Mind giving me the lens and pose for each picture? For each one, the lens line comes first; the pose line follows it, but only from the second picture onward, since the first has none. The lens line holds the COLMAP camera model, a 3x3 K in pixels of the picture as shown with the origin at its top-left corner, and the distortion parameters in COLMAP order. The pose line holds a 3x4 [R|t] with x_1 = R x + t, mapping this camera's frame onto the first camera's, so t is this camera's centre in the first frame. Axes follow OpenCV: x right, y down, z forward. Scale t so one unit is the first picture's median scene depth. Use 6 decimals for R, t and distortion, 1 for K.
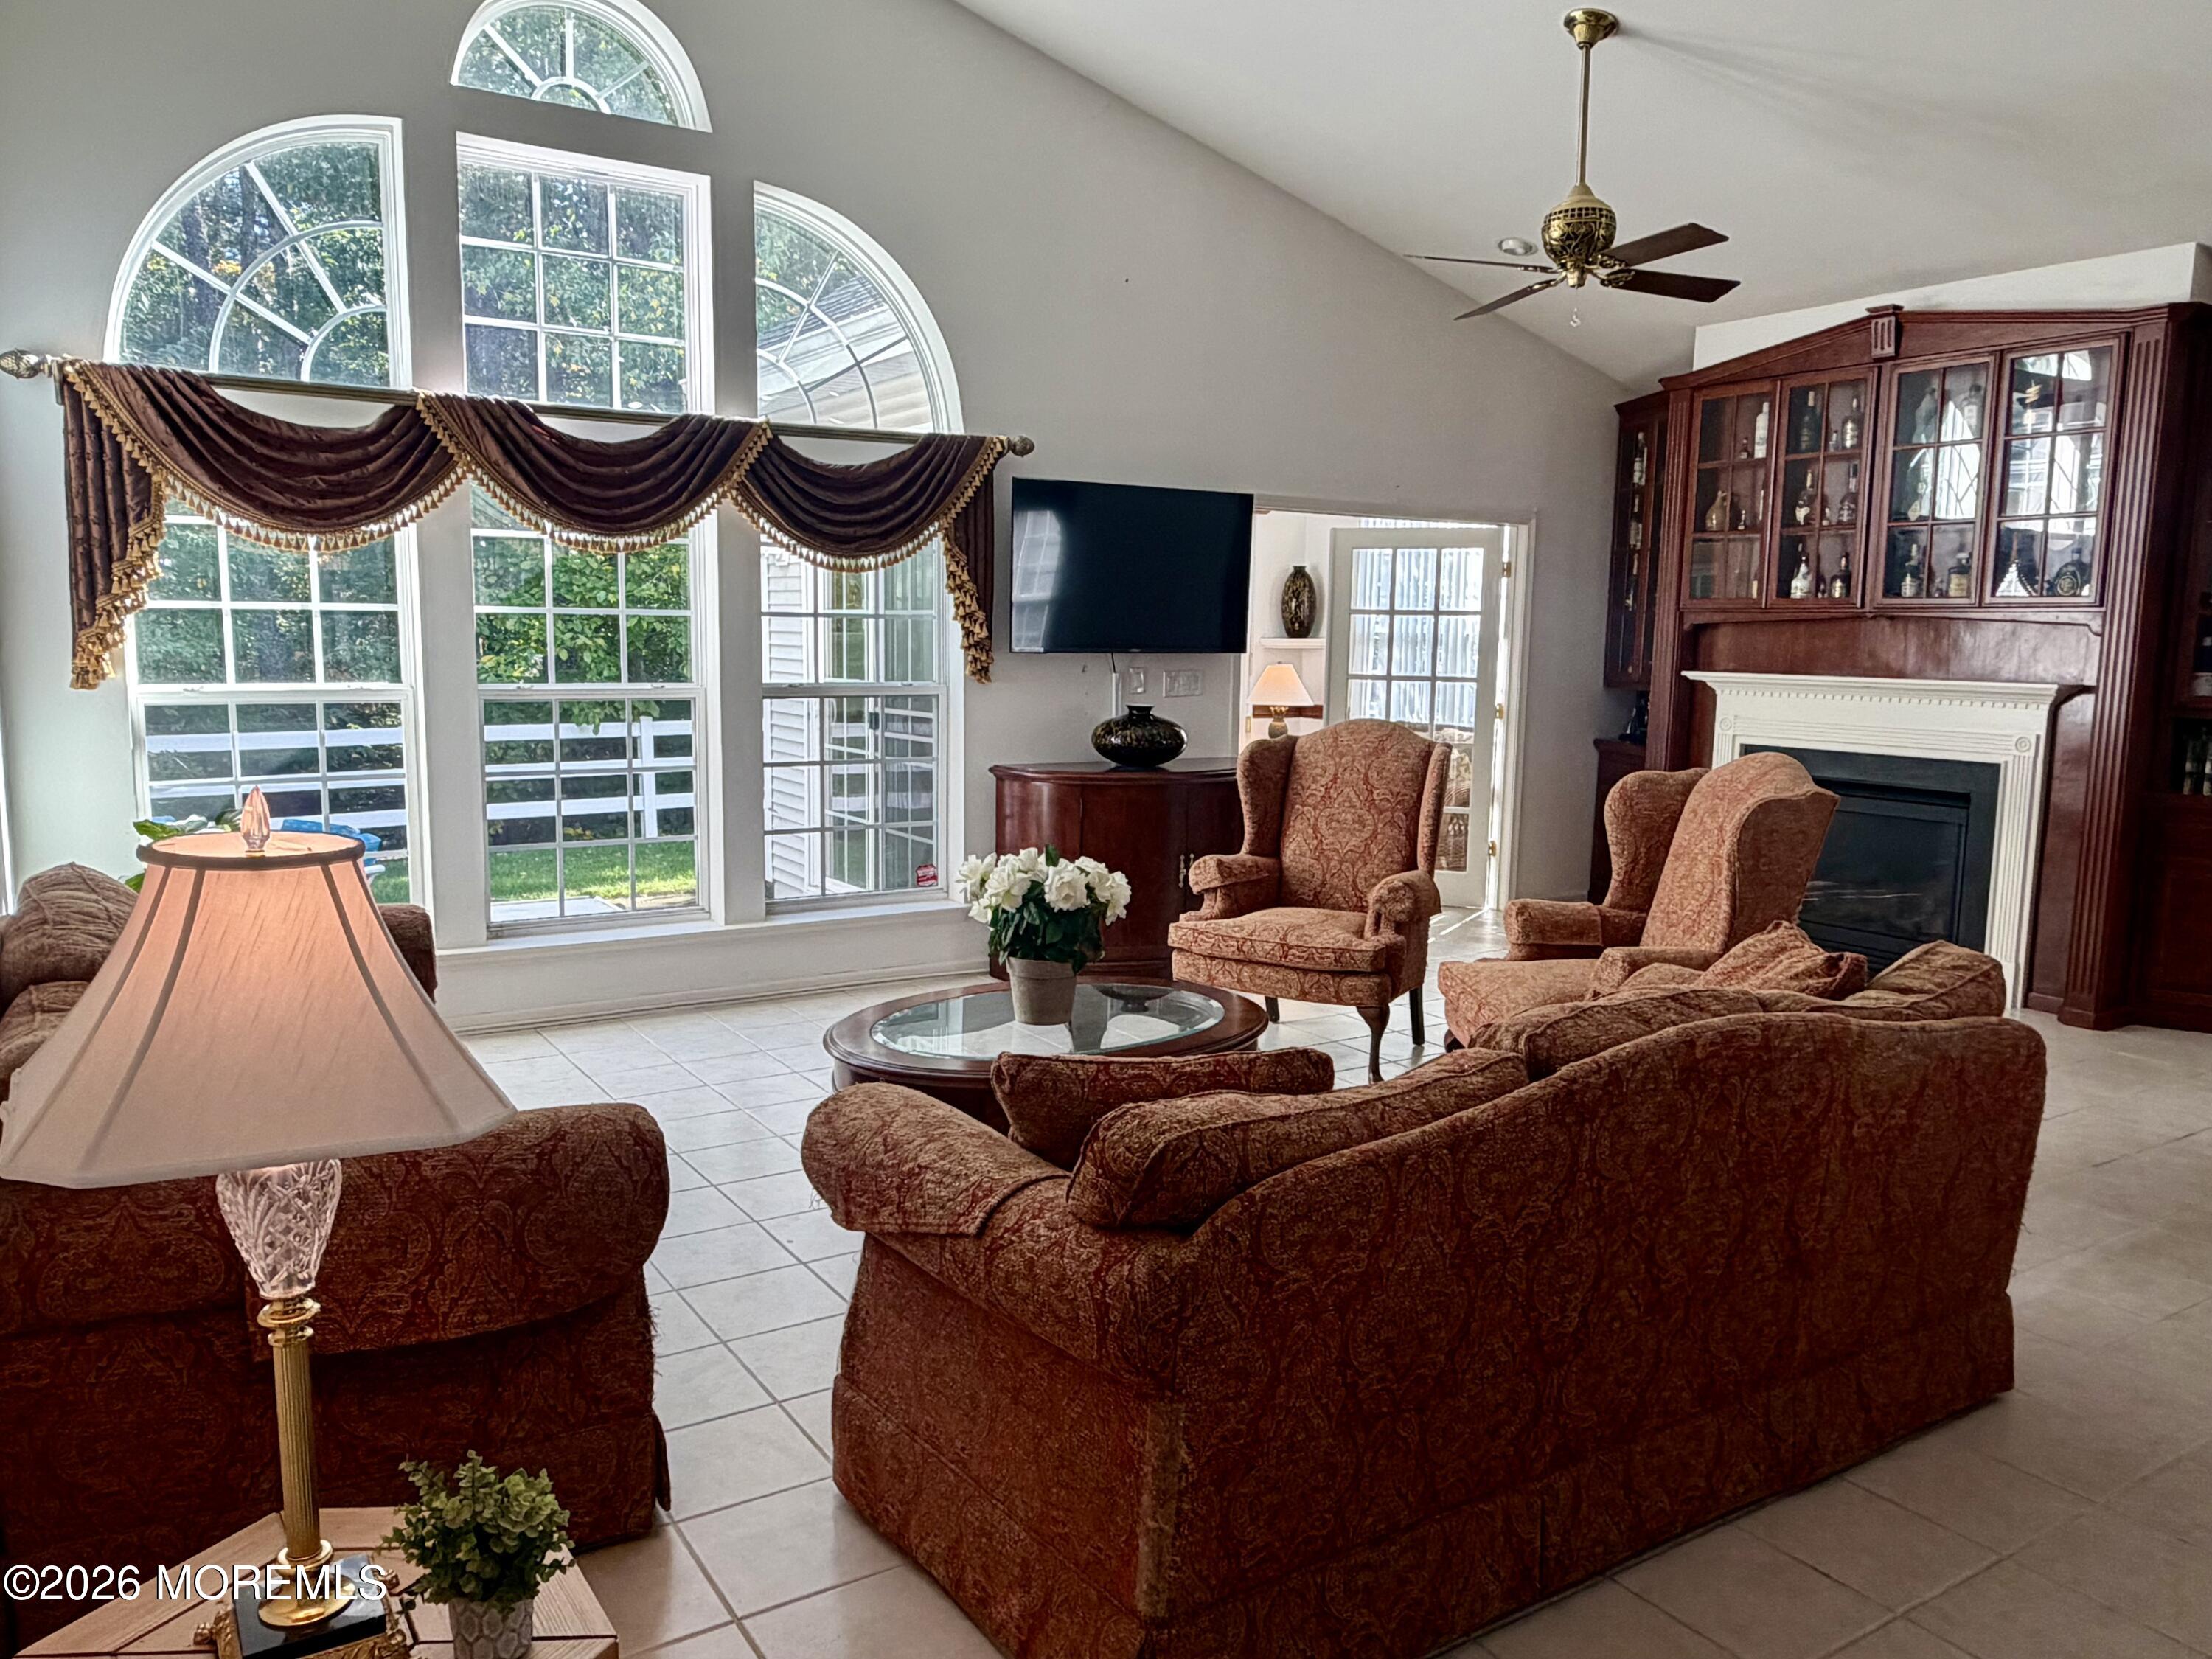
lens RADIAL K [[1626.8, 0, 1099.8], [0, 1626.8, 832.5], [0, 0, 1]] dist [0.001302, 0.007491]
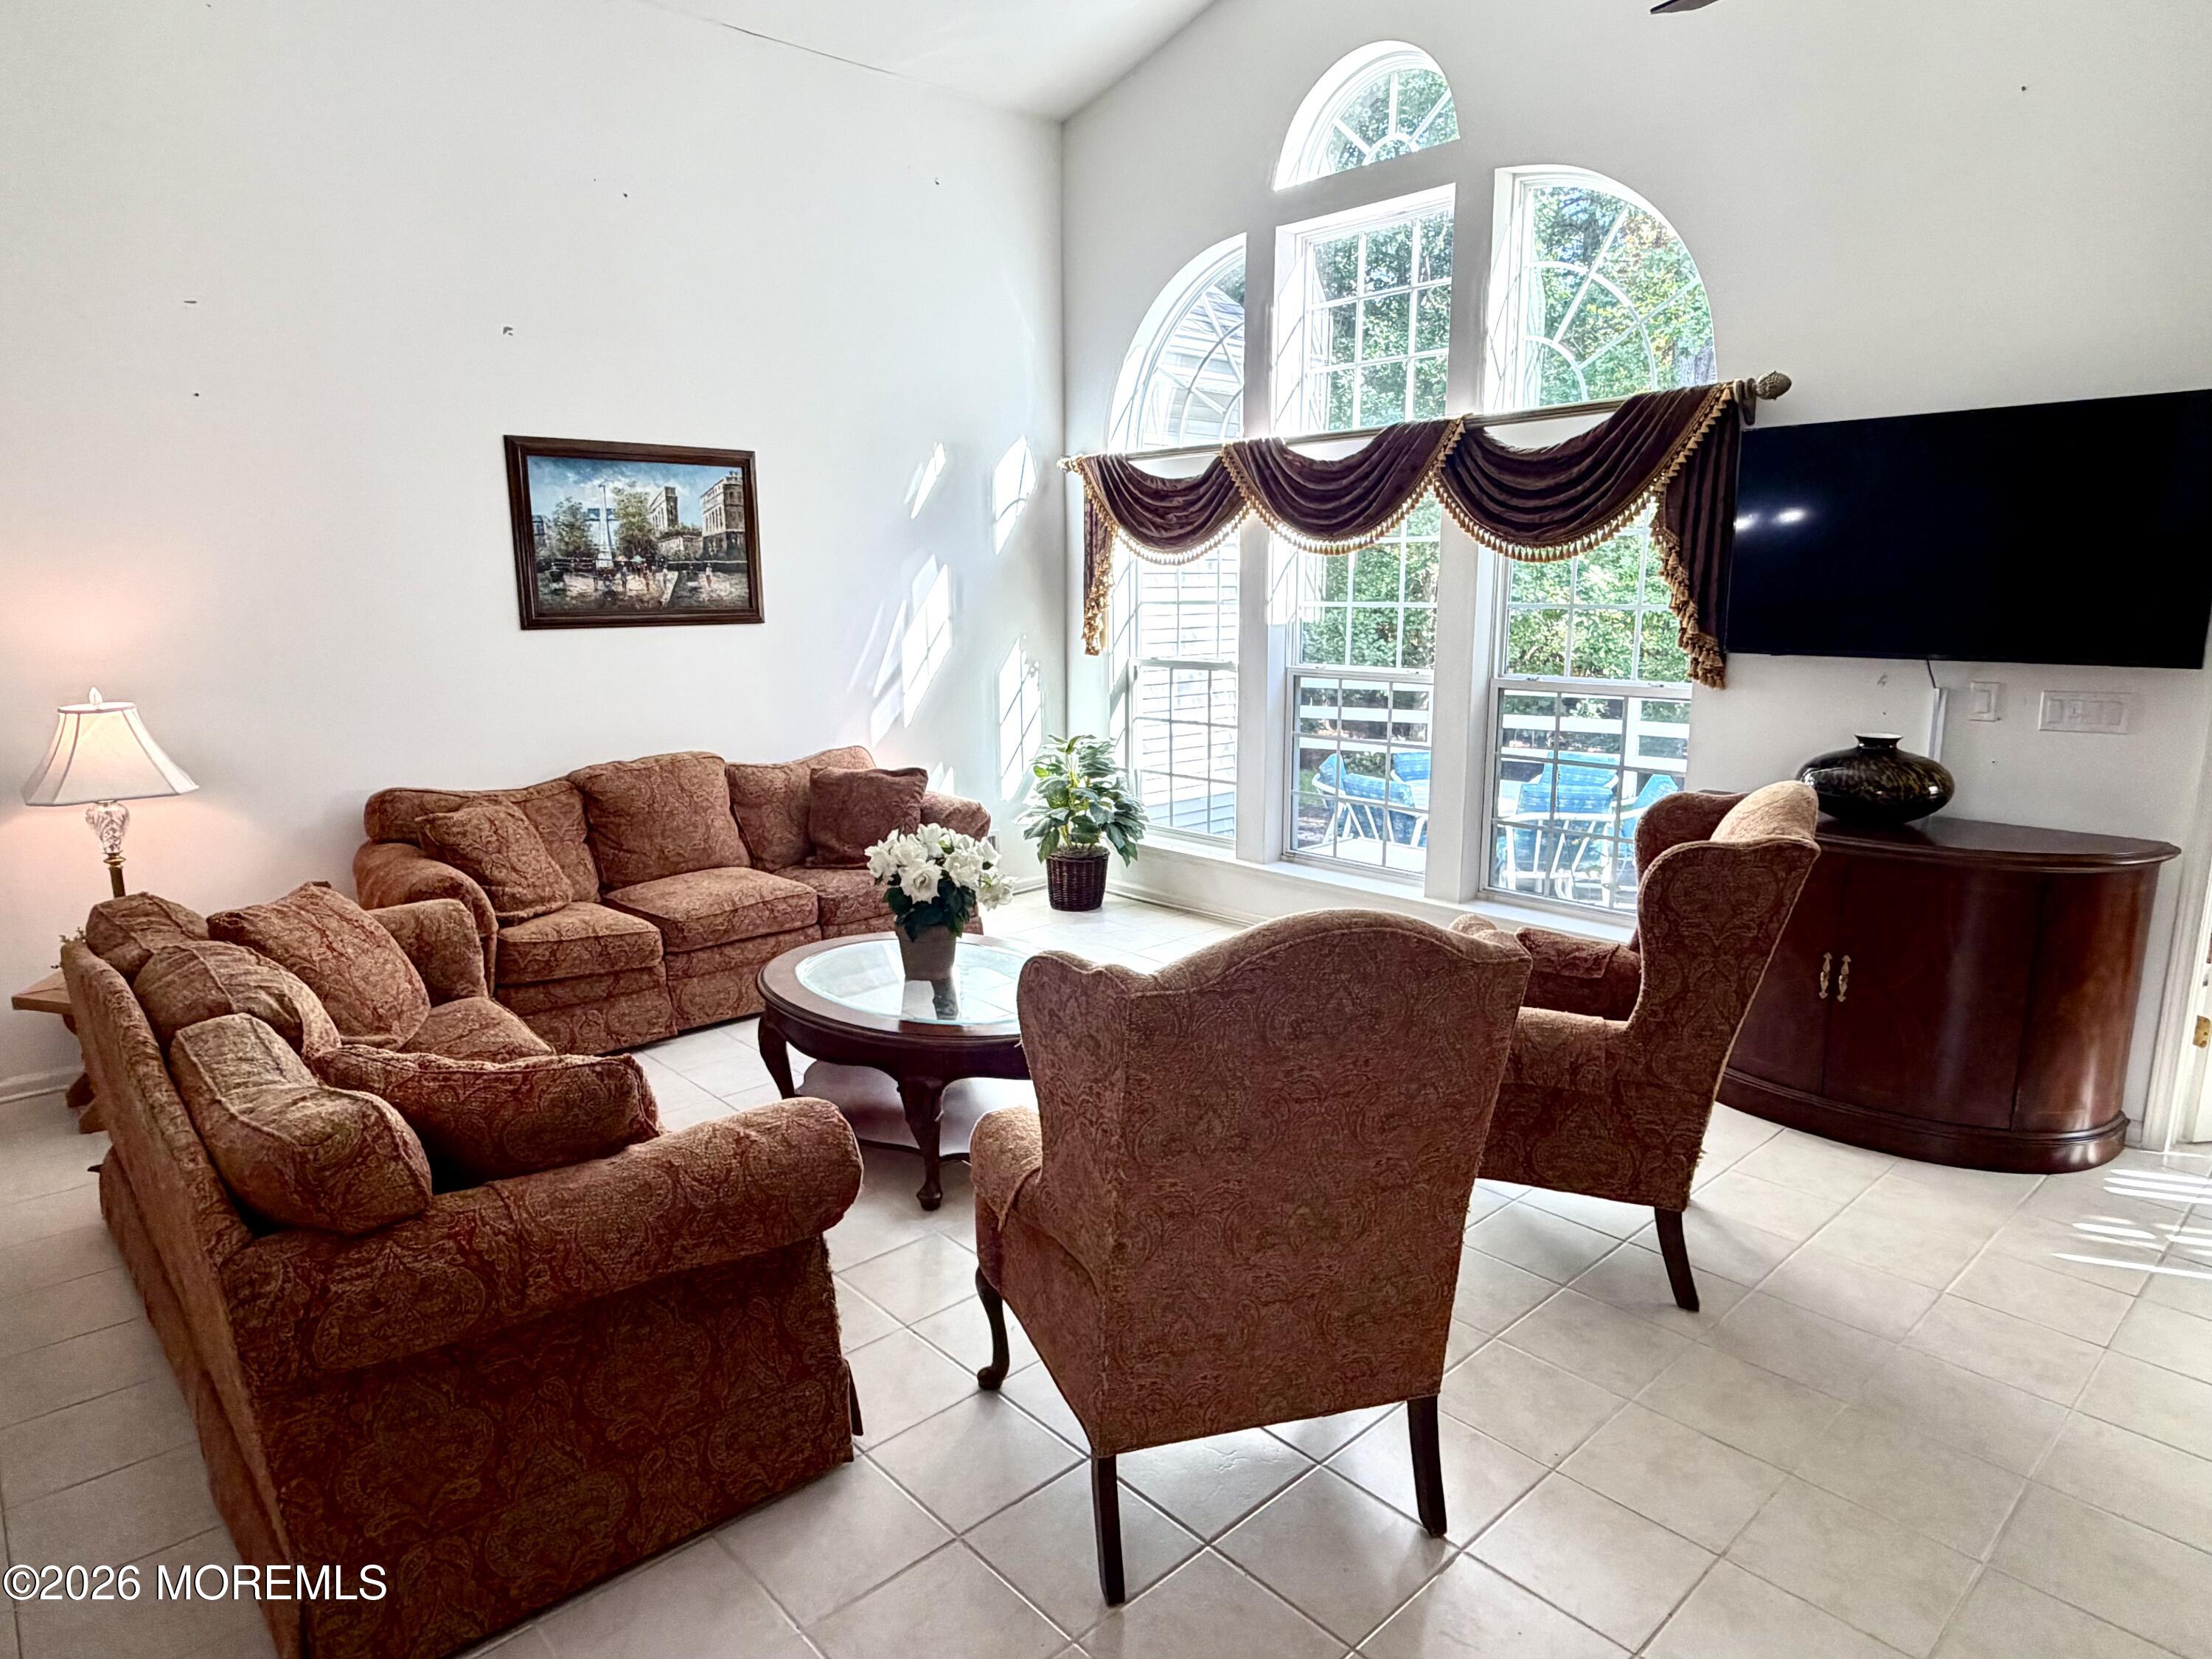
lens RADIAL K [[1314.8, 0, 1115.3], [0, 1314.8, 841.3], [0, 0, 1]] dist [-0.023860, -0.000873]
pose [[0.179294, 0.163825, -0.970059, 0.570001], [-0.121546, 0.982172, 0.143406, -0.082073], [0.976258, 0.092195, 0.196010, 0.639823]]
